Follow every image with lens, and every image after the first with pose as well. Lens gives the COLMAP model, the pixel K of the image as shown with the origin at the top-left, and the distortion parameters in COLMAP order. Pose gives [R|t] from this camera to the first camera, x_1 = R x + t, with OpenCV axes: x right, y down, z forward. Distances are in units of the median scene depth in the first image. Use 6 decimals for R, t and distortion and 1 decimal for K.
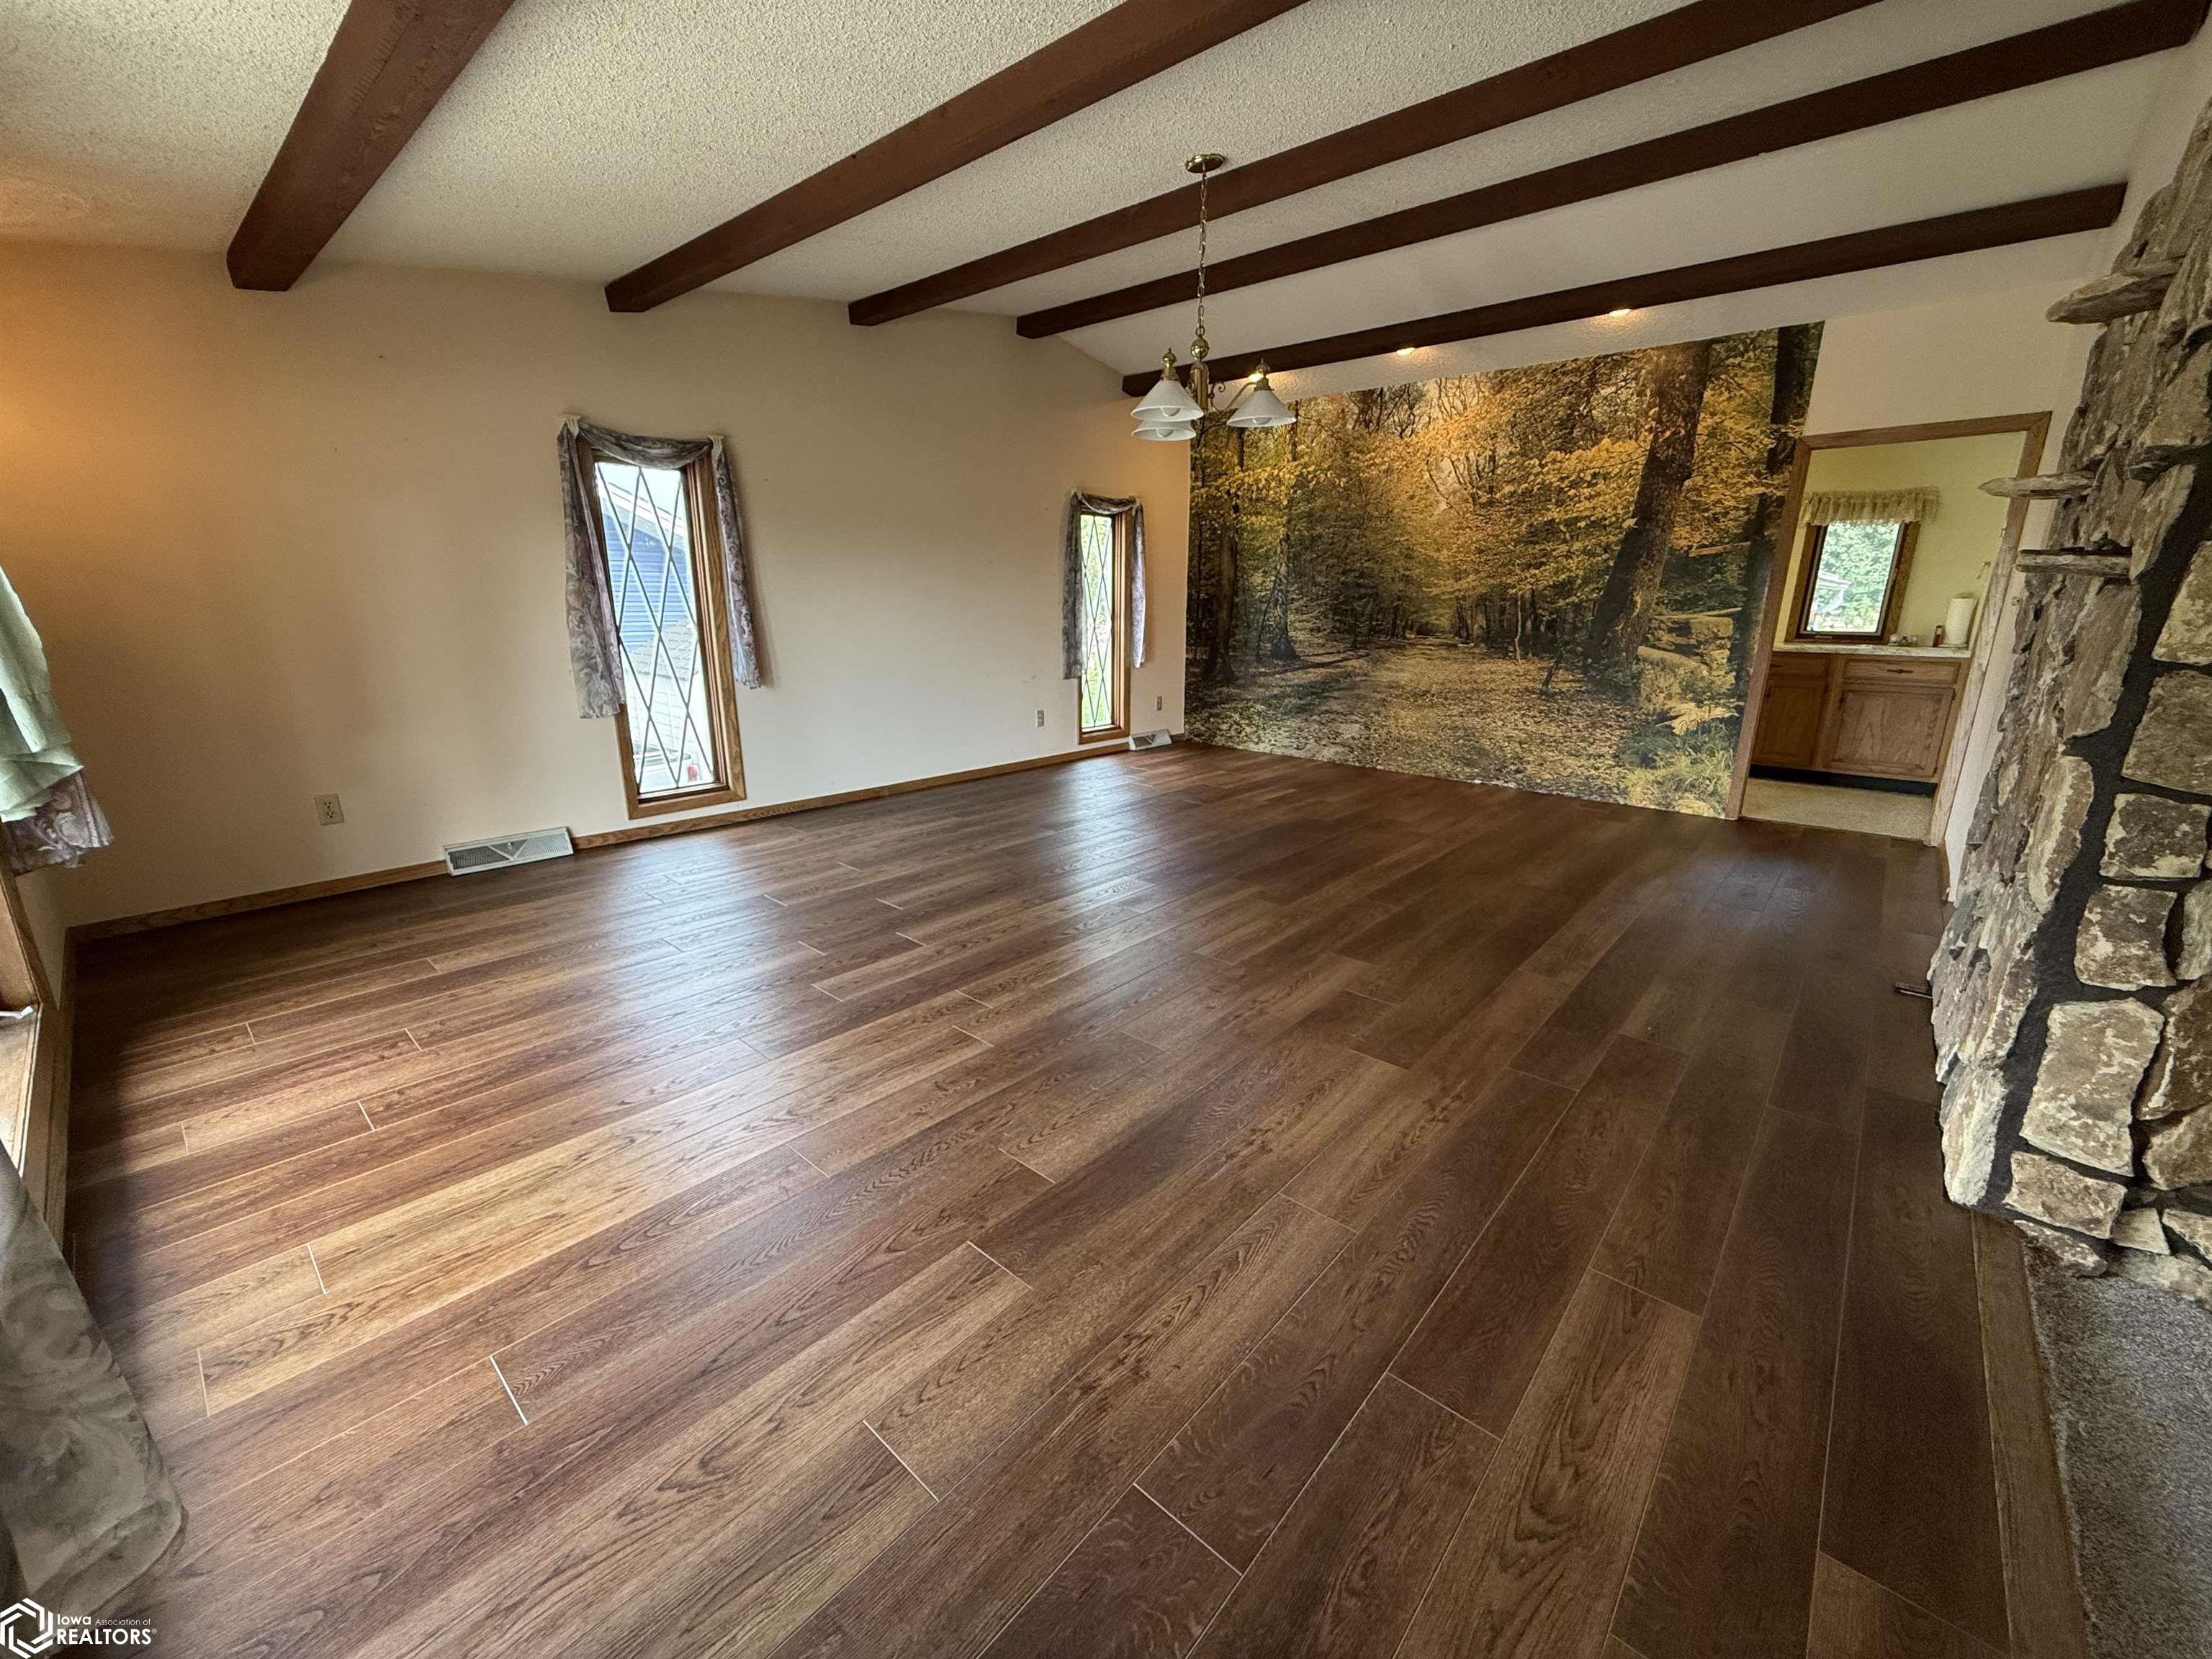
lens RADIAL K [[889.8, 0, 1106.3], [0, 889.8, 817.4], [0, 0, 1]] dist [0.017081, -0.000208]
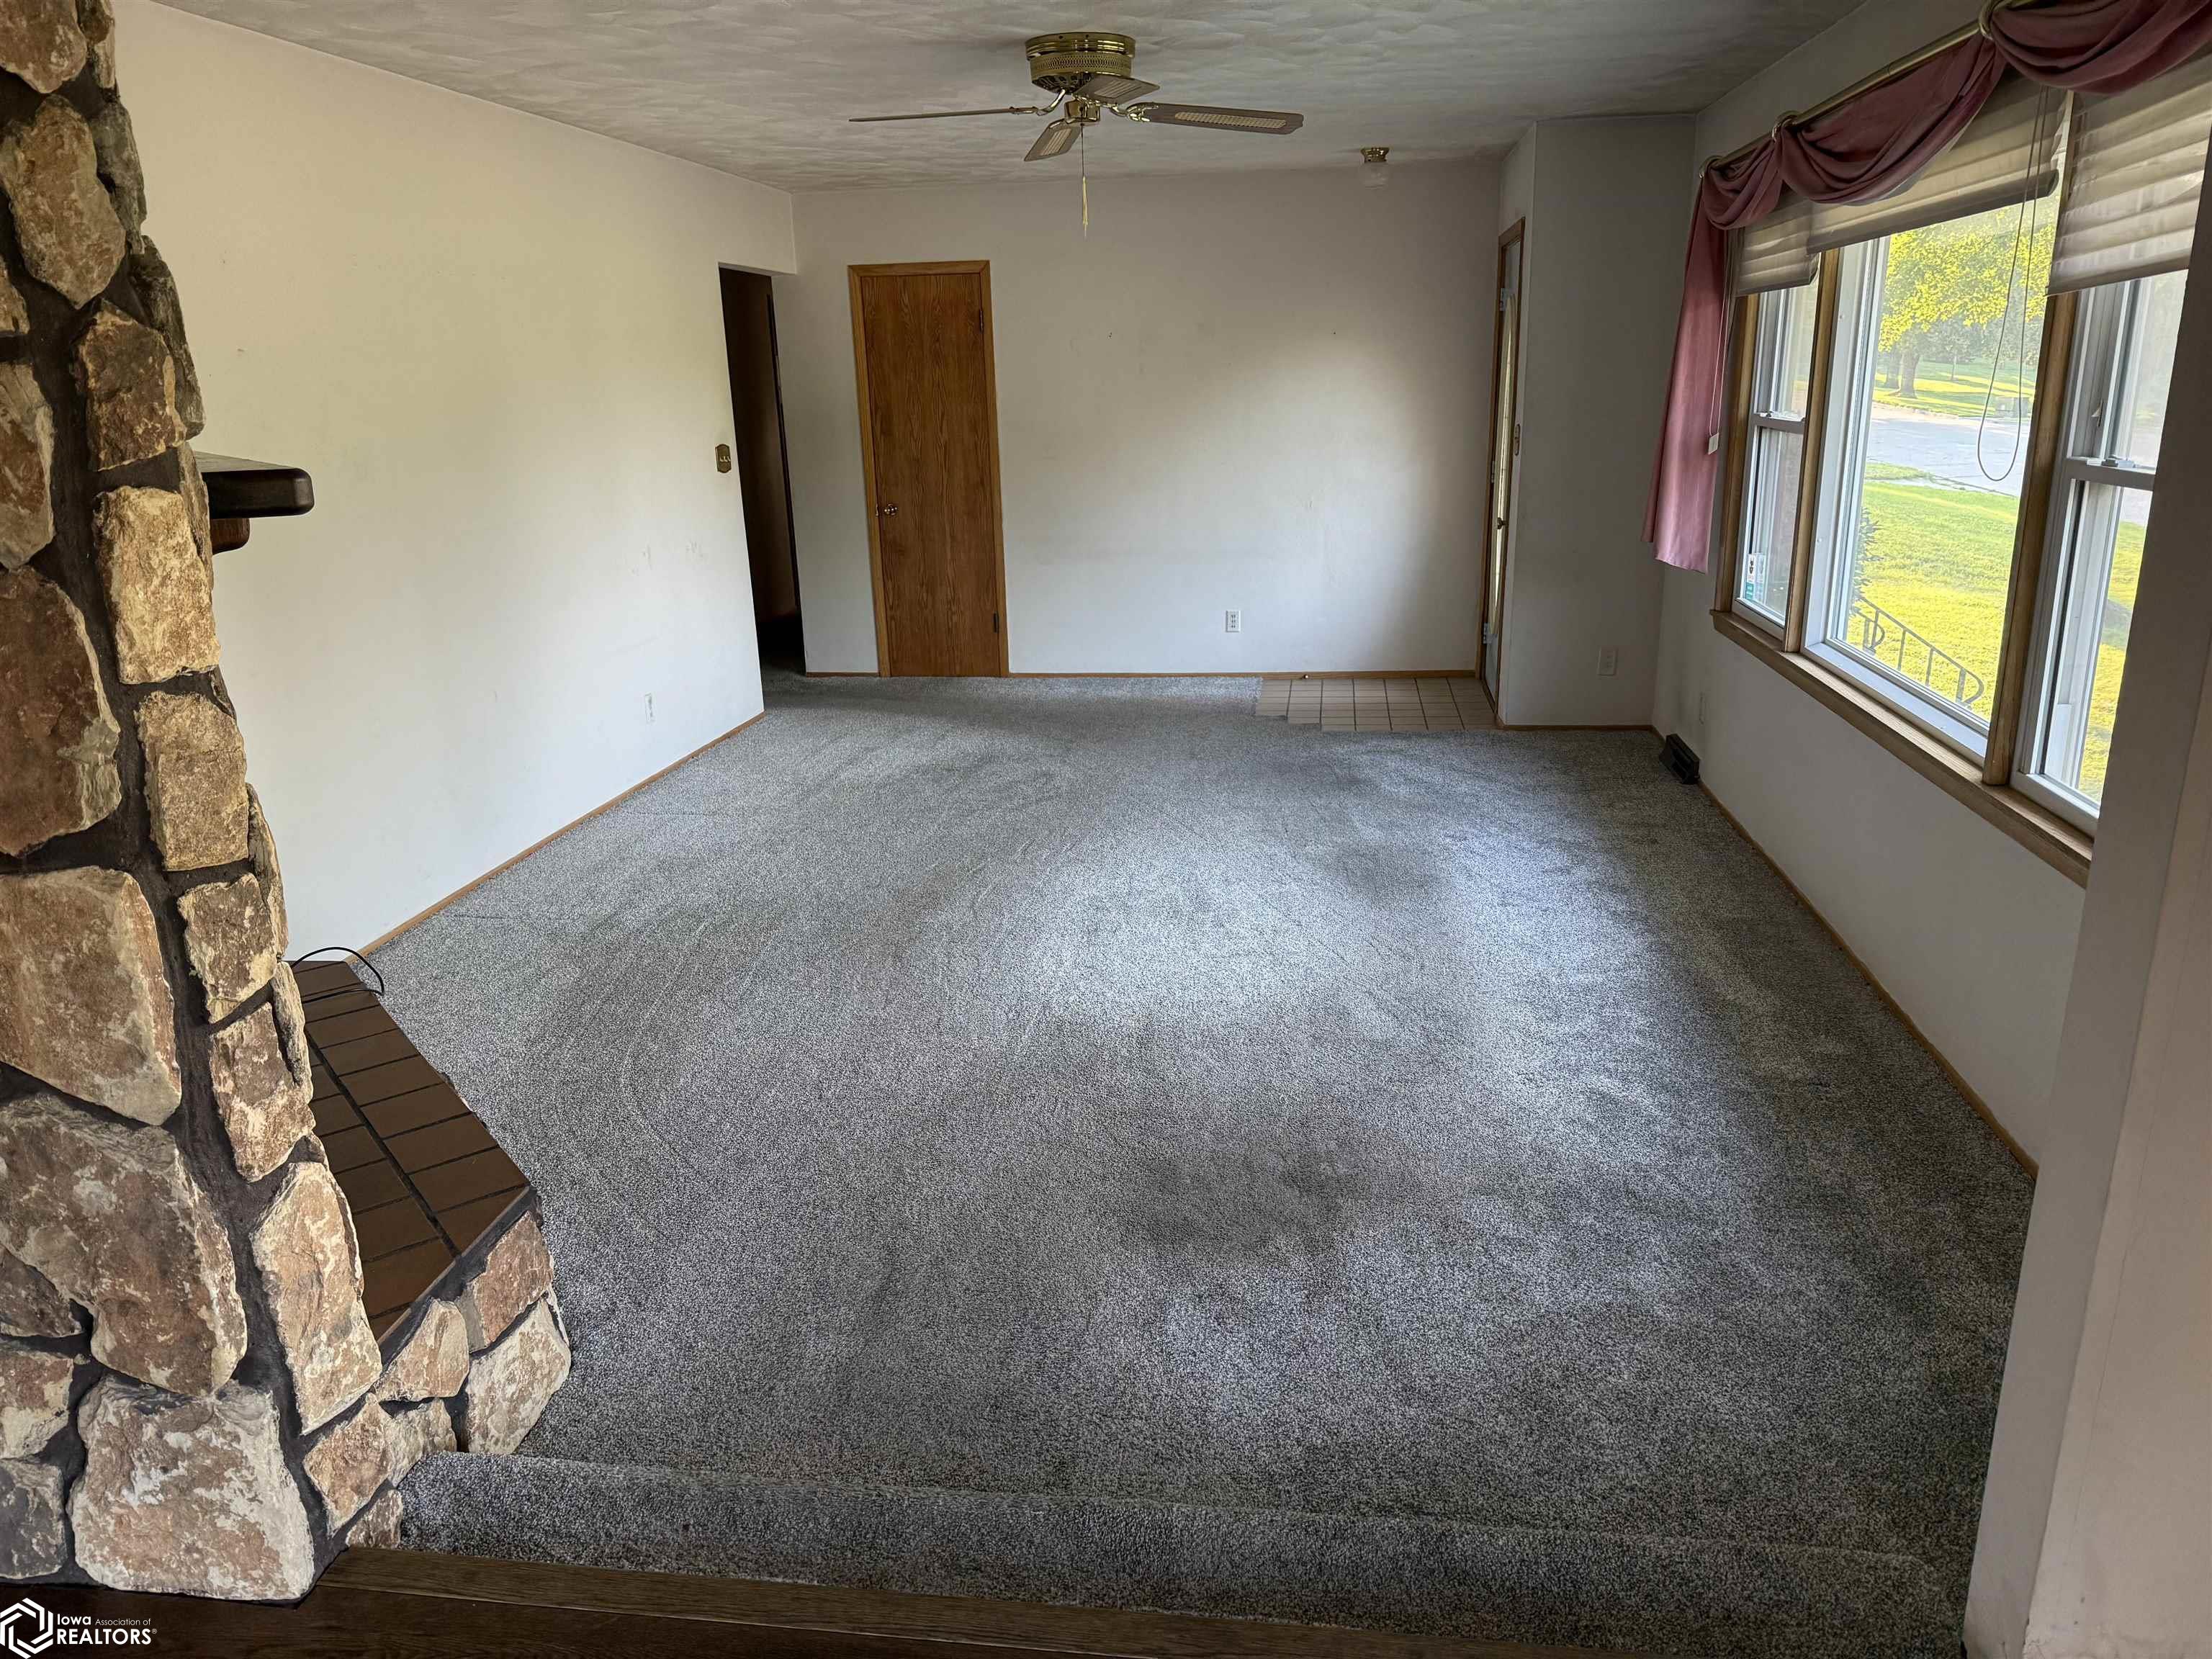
lens RADIAL K [[1564.0, 0, 1106.8], [0, 1564.0, 839.6], [0, 0, 1]] dist [0.049603, -0.035063]
pose [[-0.552584, -0.238415, 0.798630, -0.059525], [0.228308, 0.878262, 0.420157, -0.351670], [-0.801578, 0.414506, -0.430881, 0.913277]]
